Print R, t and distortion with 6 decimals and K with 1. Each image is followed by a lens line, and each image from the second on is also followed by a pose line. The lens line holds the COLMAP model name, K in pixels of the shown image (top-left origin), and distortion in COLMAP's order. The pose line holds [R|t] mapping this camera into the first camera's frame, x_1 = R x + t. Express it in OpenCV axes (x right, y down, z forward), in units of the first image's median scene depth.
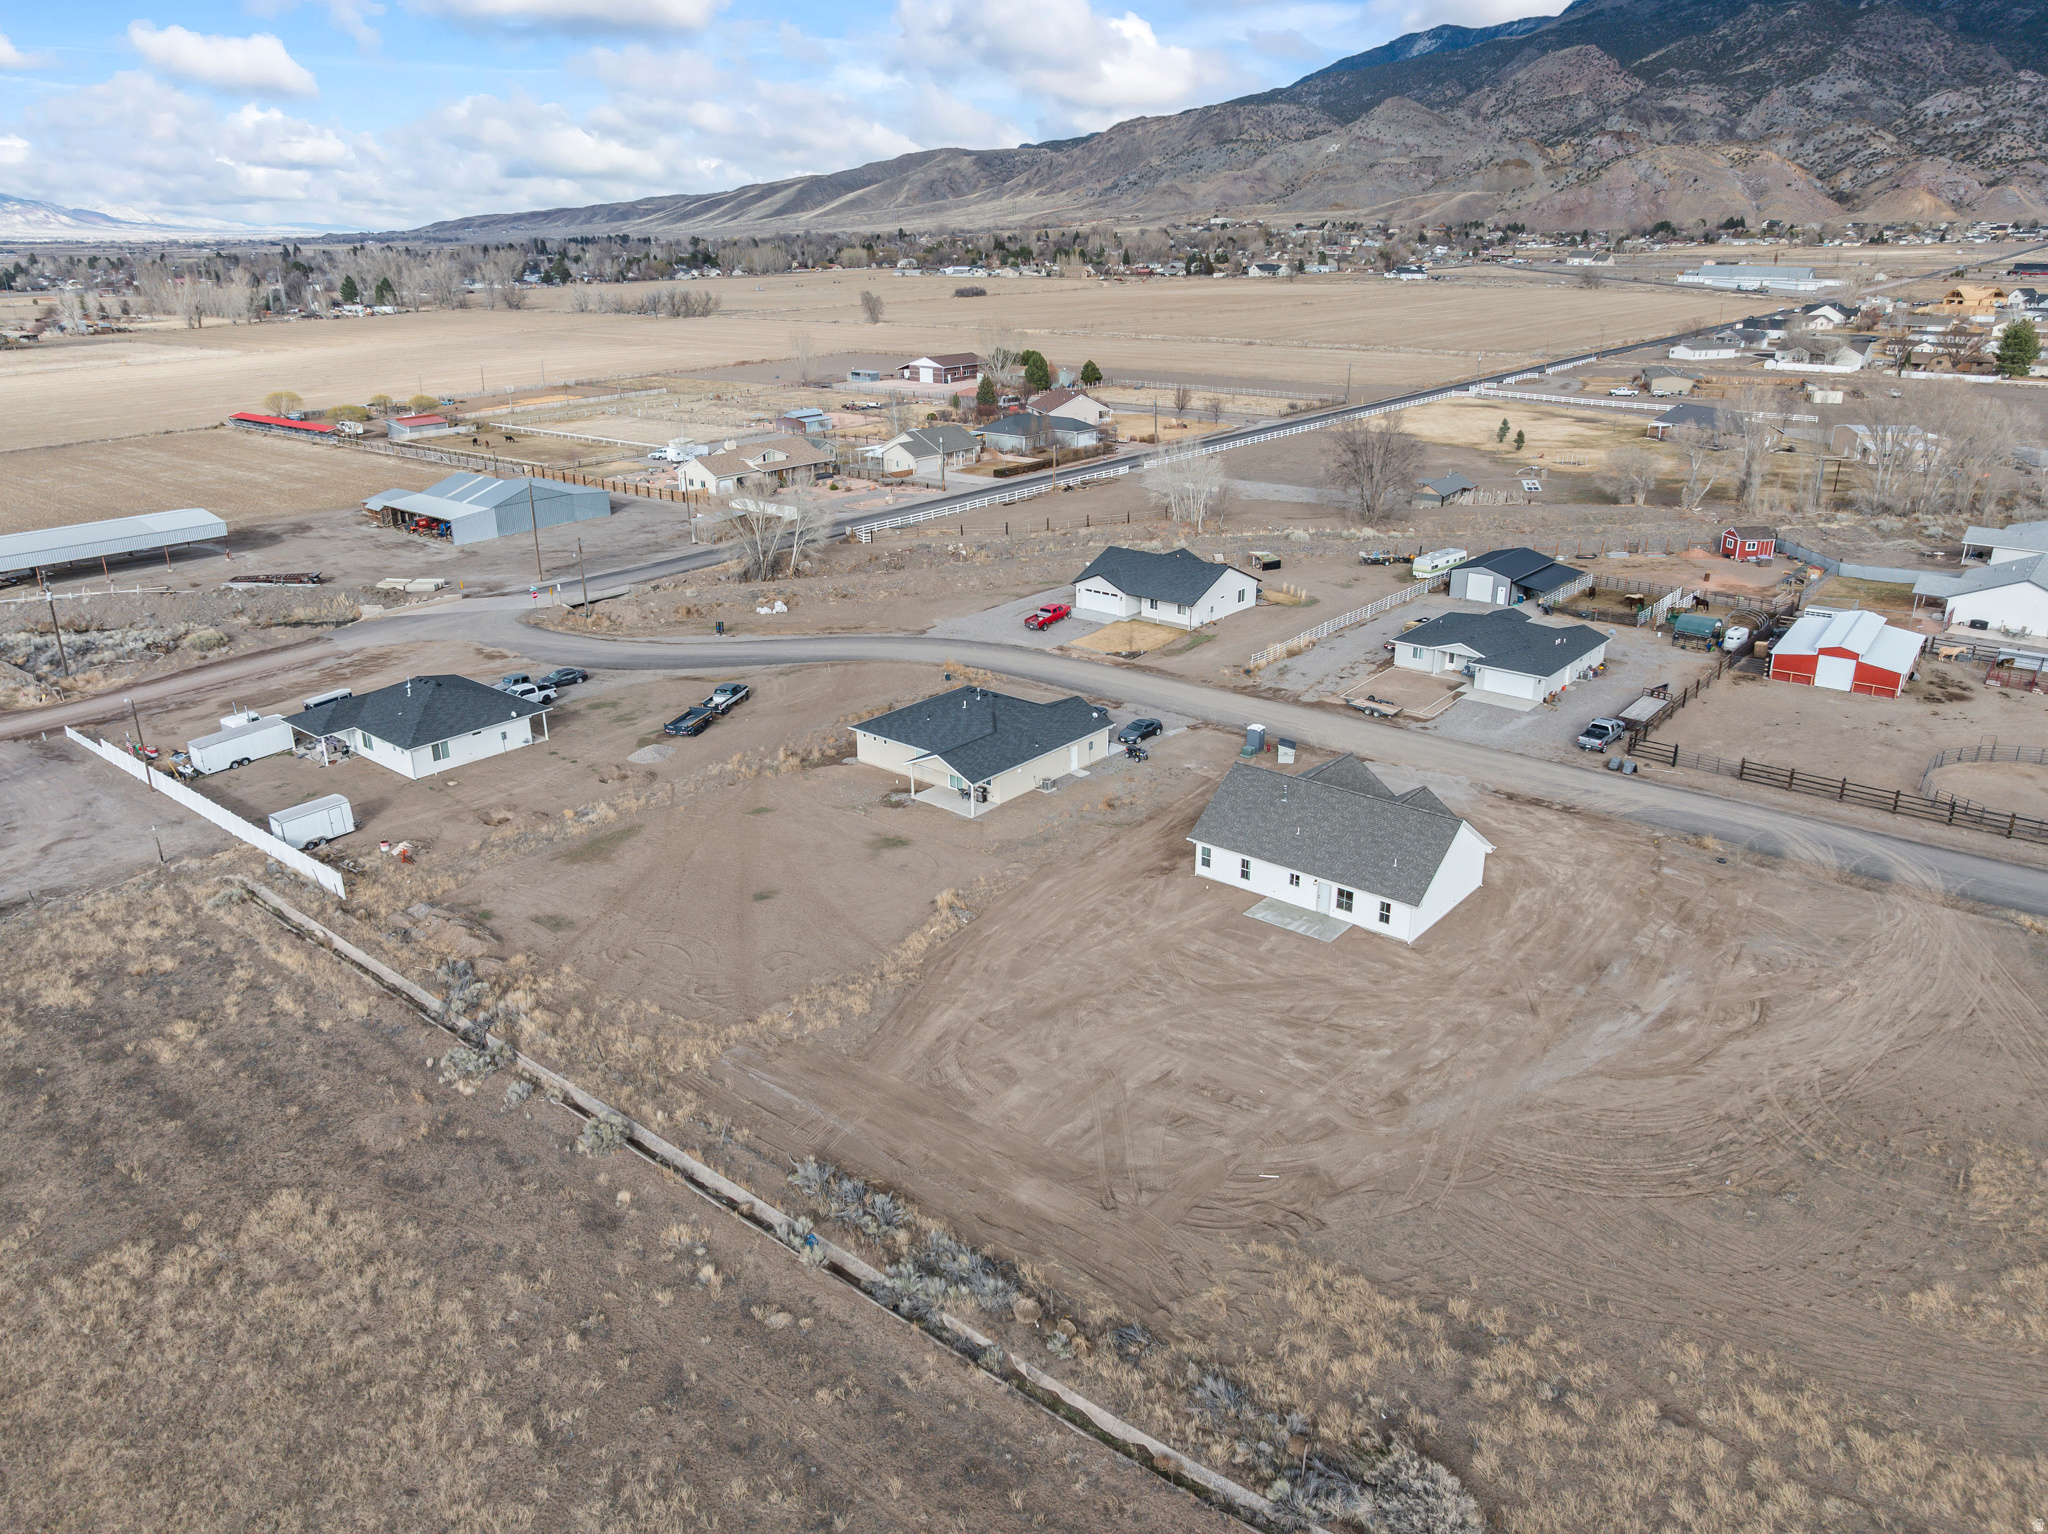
lens RADIAL K [[1440.5, 0, 1034.4], [0, 1440.5, 753.2], [0, 0, 1]] dist [-0.031974, -0.010187]
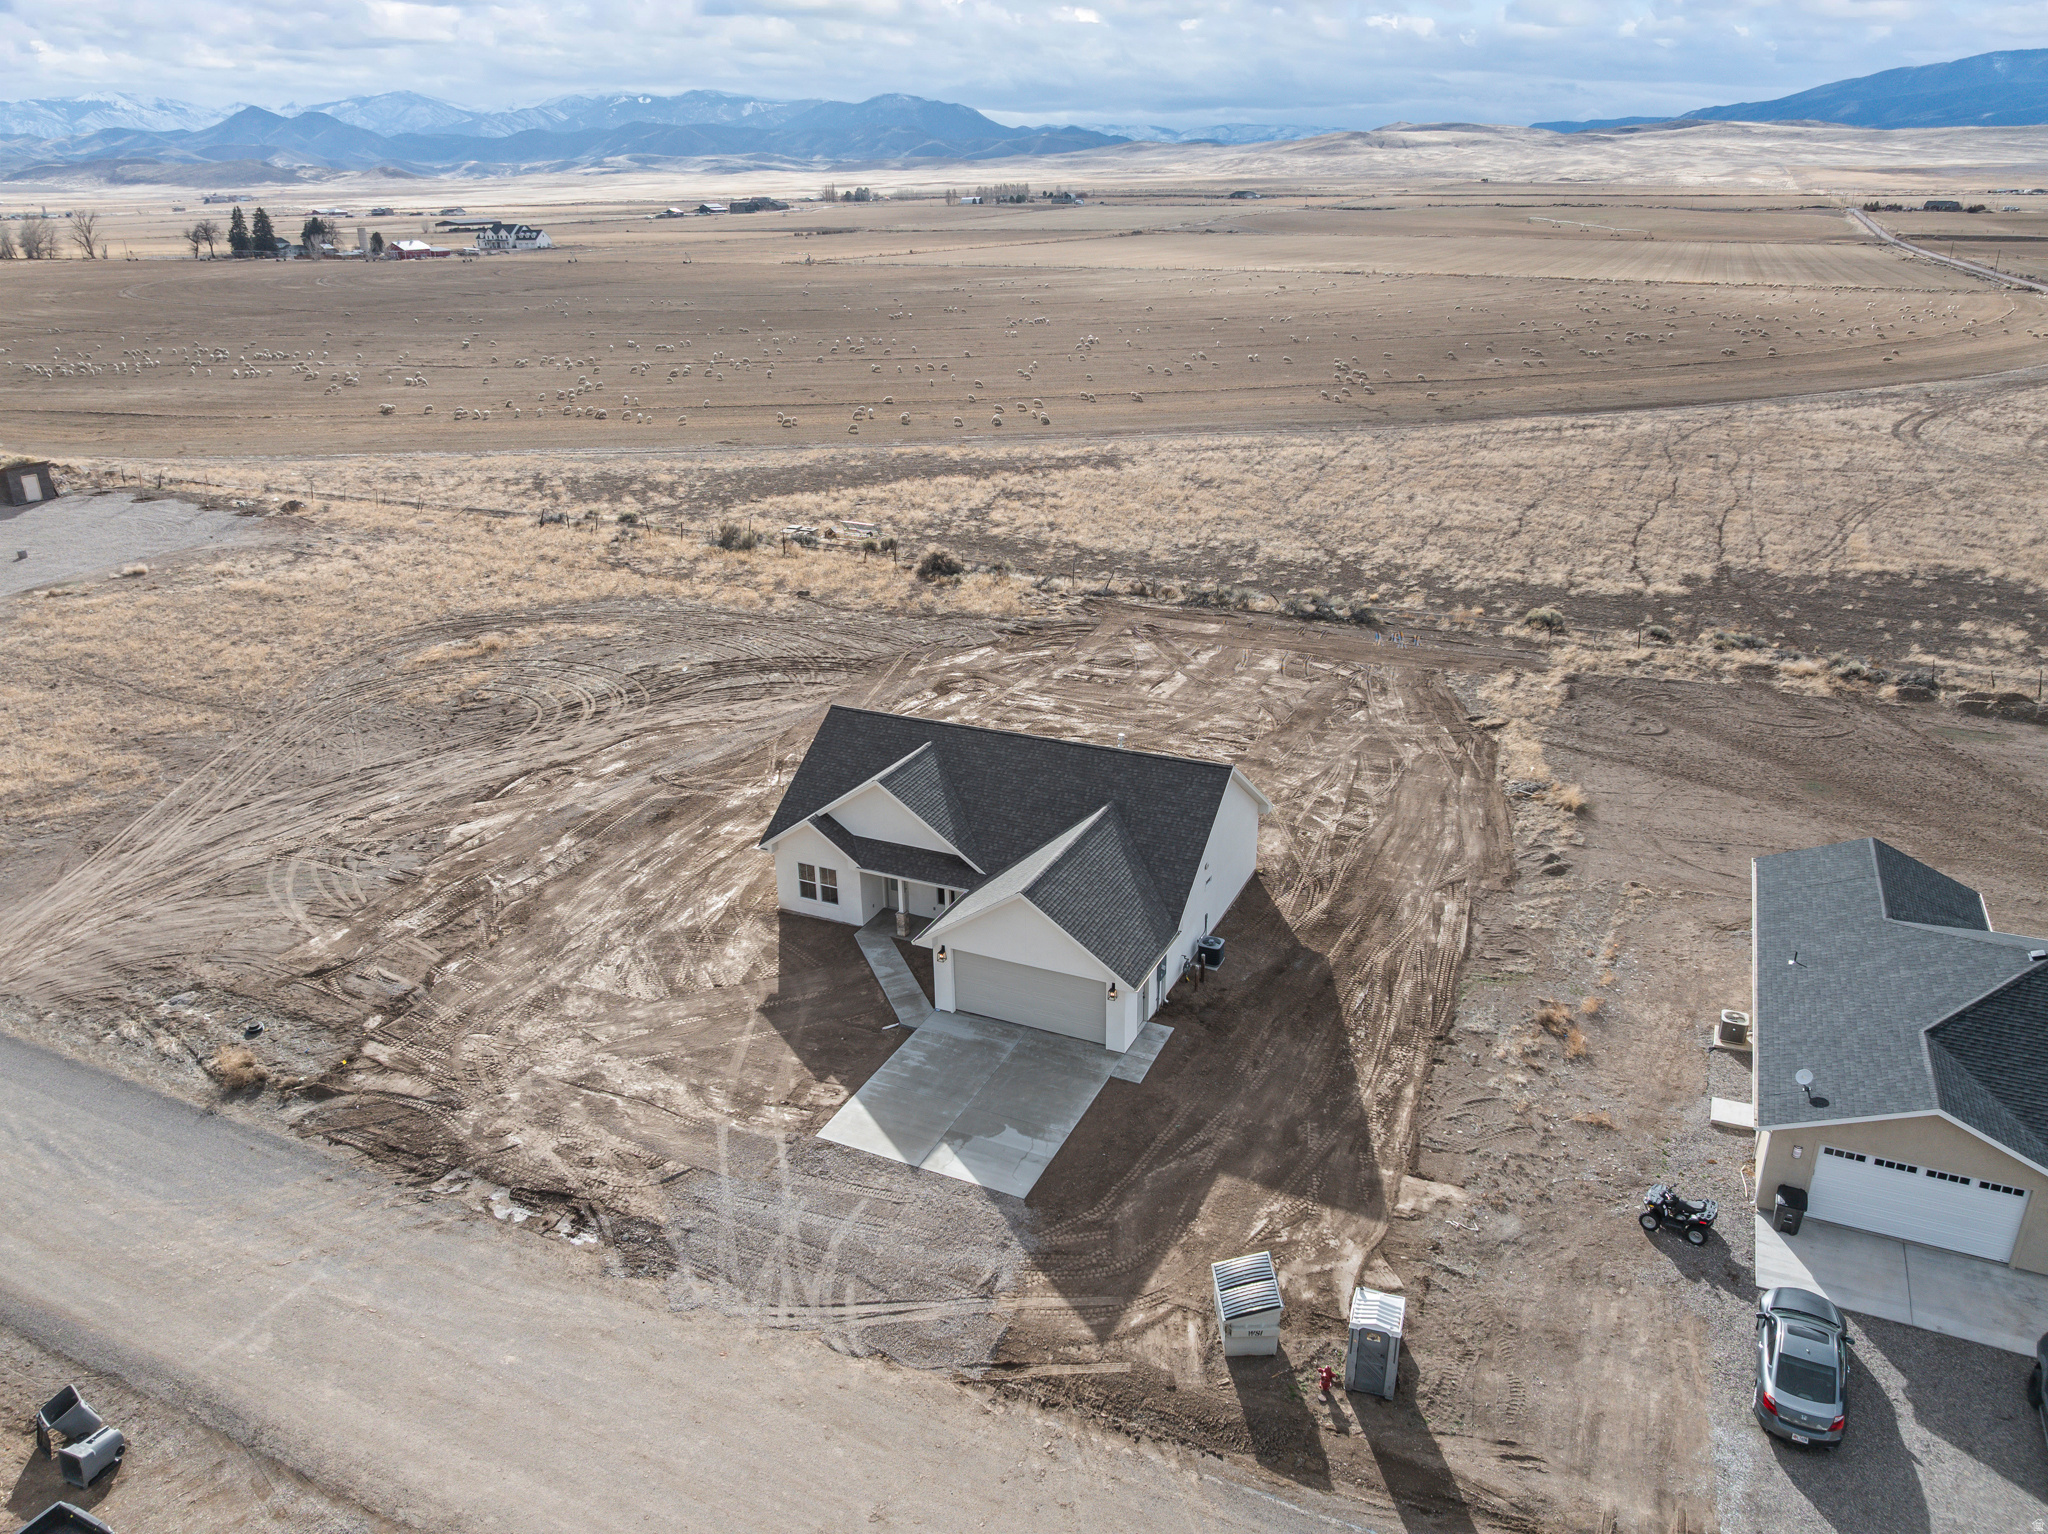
lens RADIAL K [[1440.5, 0, 1034.4], [0, 1440.5, 753.2], [0, 0, 1]] dist [-0.031974, -0.010187]
pose [[-0.966559, 0.108748, -0.232246, 0.253377], [-0.074325, 0.747969, 0.659559, -0.256184], [0.245438, 0.654764, -0.714873, 1.042902]]
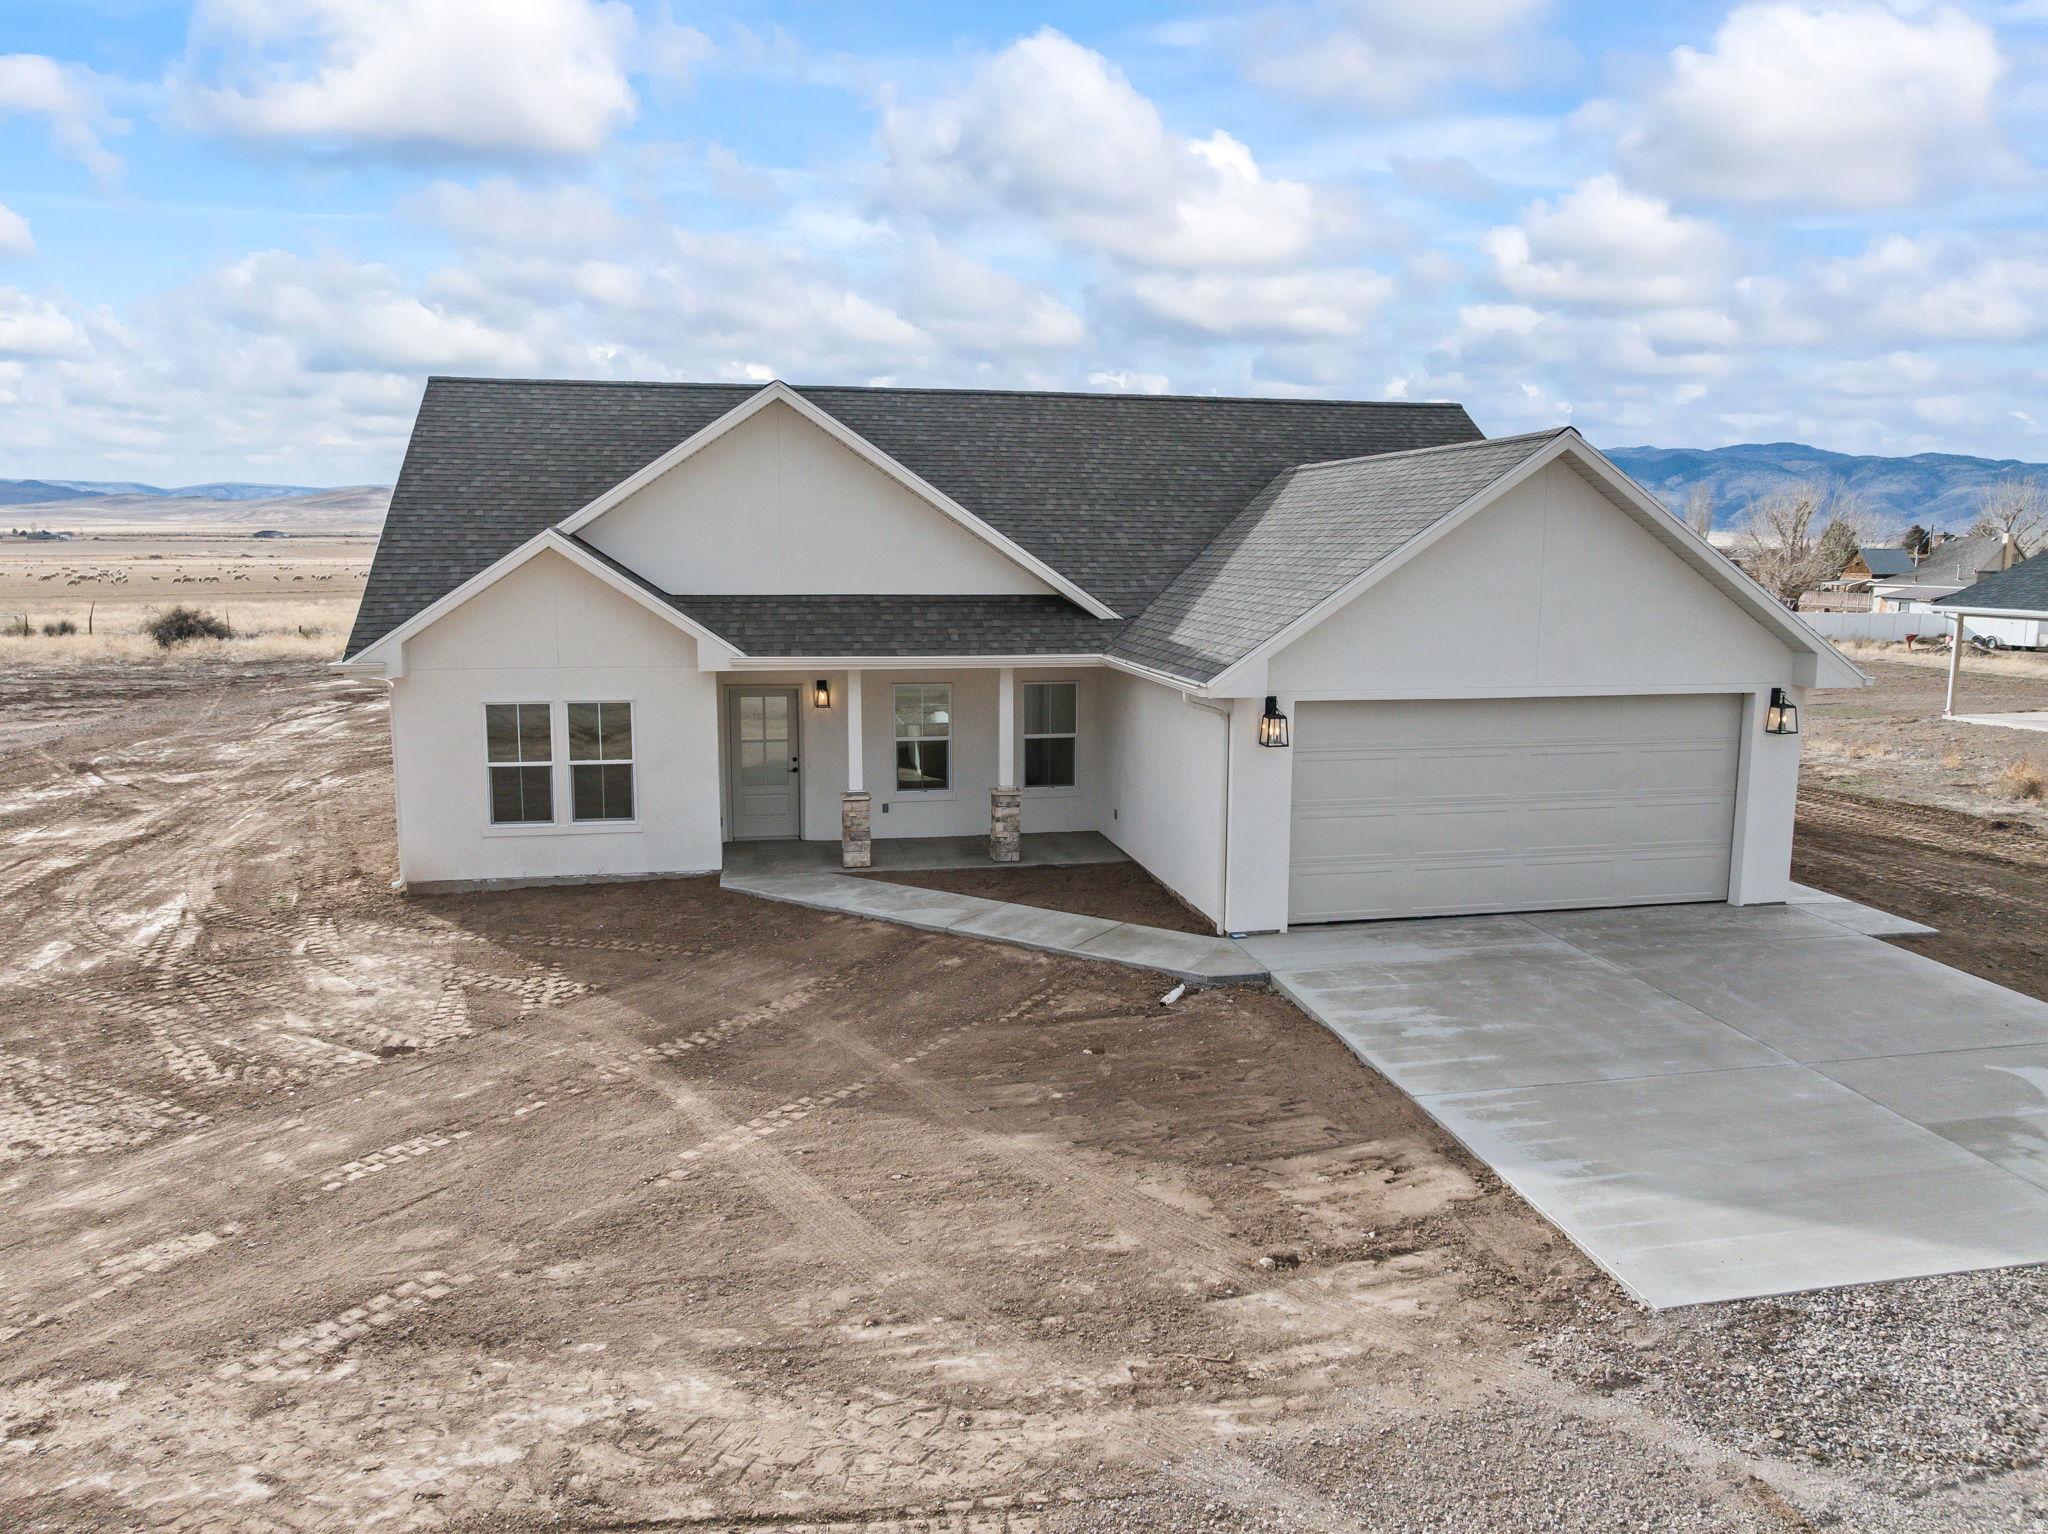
lens RADIAL K [[1442.2, 0, 1034.0], [0, 1442.2, 759.5], [0, 0, 1]] dist [-0.044724, 0.006609]
pose [[-0.627096, 0.114728, -0.770446, 0.297296], [-0.274679, 0.892987, 0.356548, -0.006263], [0.728904, 0.435215, -0.528475, 0.855521]]
